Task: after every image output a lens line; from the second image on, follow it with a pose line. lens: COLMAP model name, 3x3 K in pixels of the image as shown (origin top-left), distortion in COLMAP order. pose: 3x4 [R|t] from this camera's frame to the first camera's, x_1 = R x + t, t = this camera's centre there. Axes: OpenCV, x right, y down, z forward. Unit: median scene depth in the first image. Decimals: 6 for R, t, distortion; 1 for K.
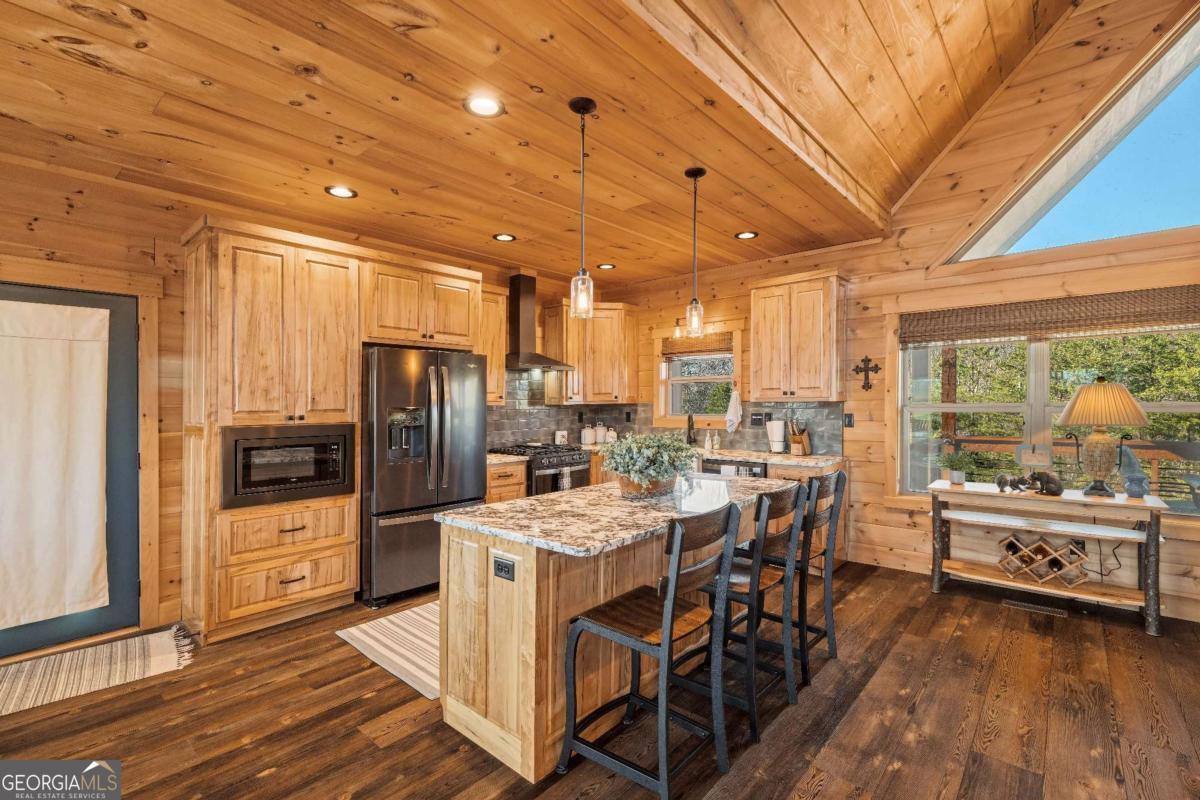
lens RADIAL K [[529.0, 0, 600.0], [0, 529.0, 400.0], [0, 0, 1]] dist [-0.002456, 0.000064]
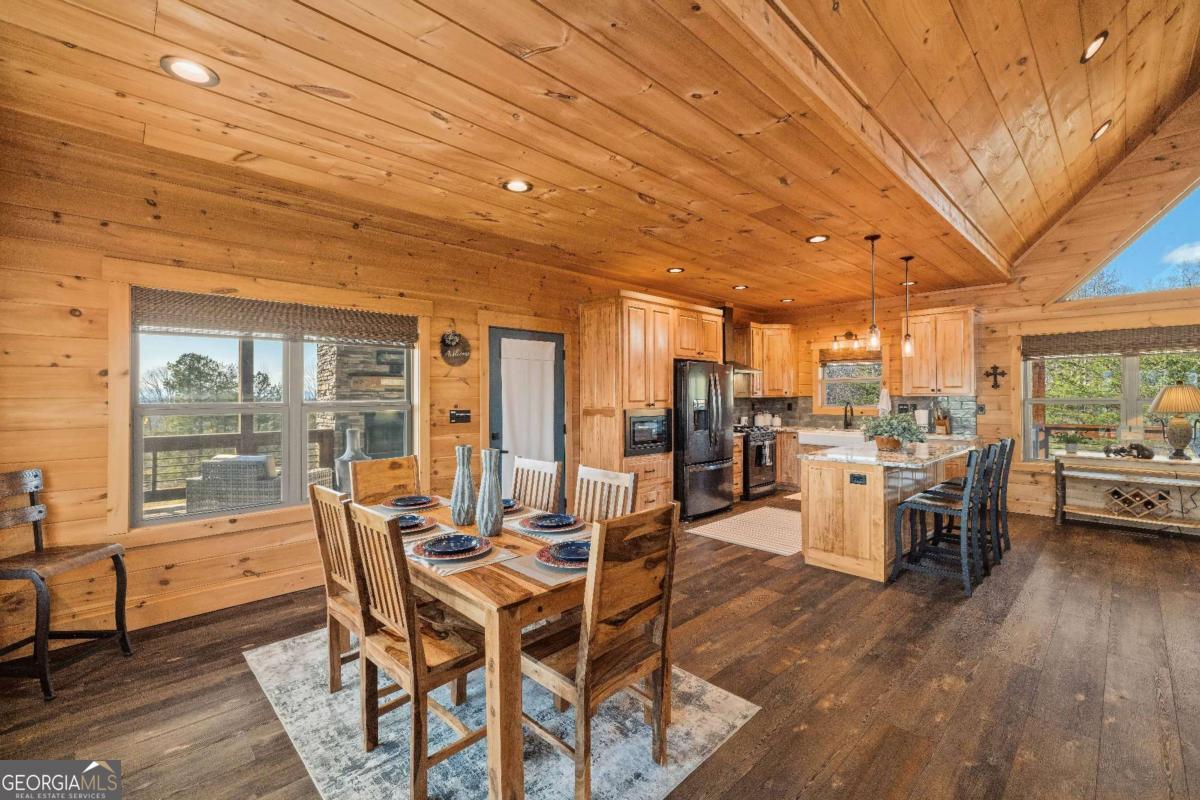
lens RADIAL K [[507.3, 0, 582.4], [0, 507.3, 381.9], [0, 0, 1]] dist [-0.000359, -0.000424]
pose [[0.995455, 0.001648, -0.095220, -0.532630], [-0.003839, 0.999732, -0.022825, -0.001101], [0.095157, 0.023087, 0.995195, -0.525970]]
